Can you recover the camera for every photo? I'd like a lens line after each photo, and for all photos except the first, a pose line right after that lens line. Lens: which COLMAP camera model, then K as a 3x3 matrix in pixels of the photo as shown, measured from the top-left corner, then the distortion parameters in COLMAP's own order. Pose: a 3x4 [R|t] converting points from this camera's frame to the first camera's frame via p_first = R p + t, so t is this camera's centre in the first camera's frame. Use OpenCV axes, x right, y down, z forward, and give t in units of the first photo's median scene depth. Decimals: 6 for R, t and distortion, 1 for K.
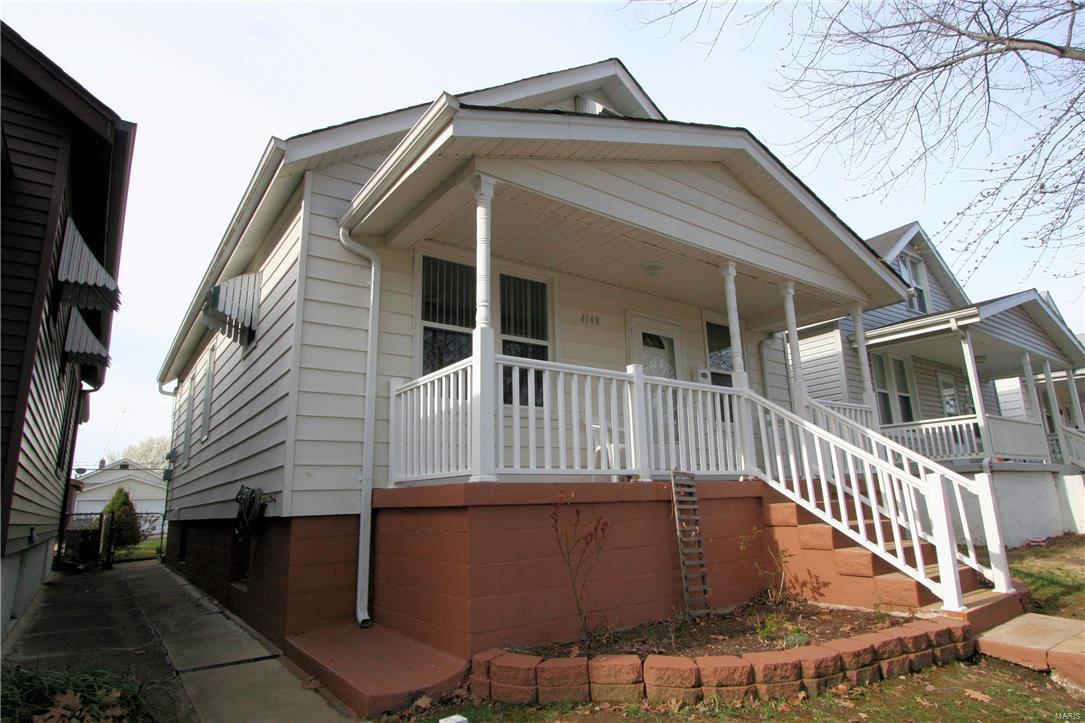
lens RADIAL K [[544.4, 0, 541.3], [0, 544.4, 381.4], [0, 0, 1]] dist [-0.001207, -0.000518]
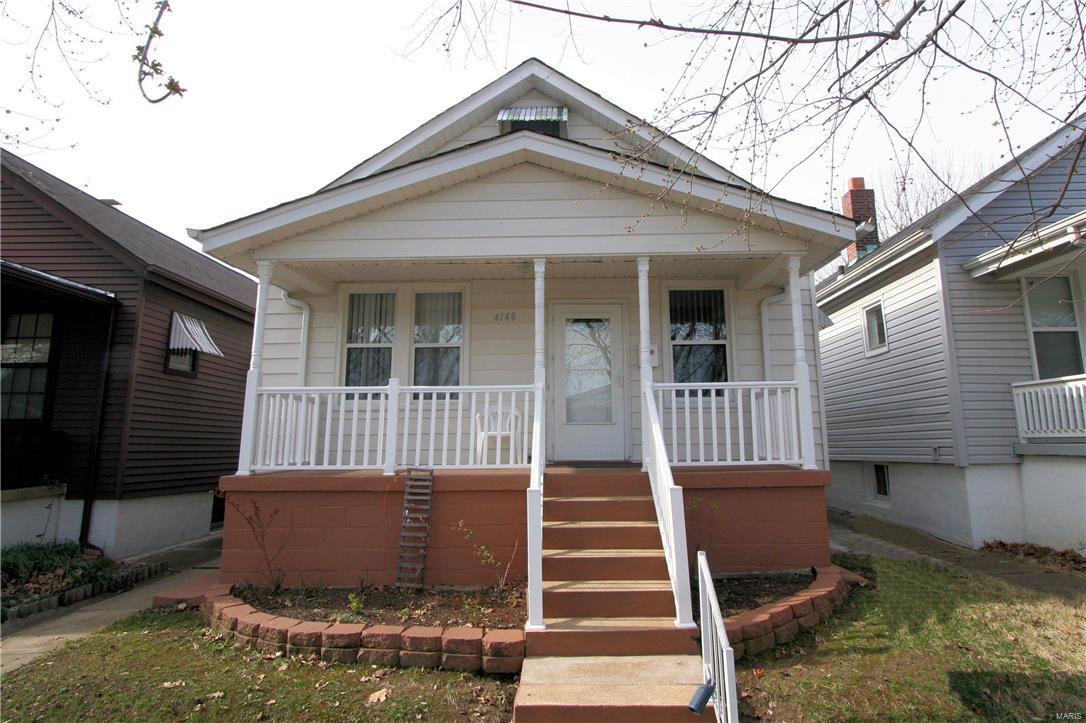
lens RADIAL K [[517.5, 0, 543.0], [0, 517.5, 361.5], [0, 0, 1]] dist [-0.007851, -0.000243]
pose [[0.829402, -0.064253, -0.554945, 0.961264], [0.099782, 0.994429, 0.033992, -0.065703], [0.549669, -0.083567, 0.831192, 0.195445]]
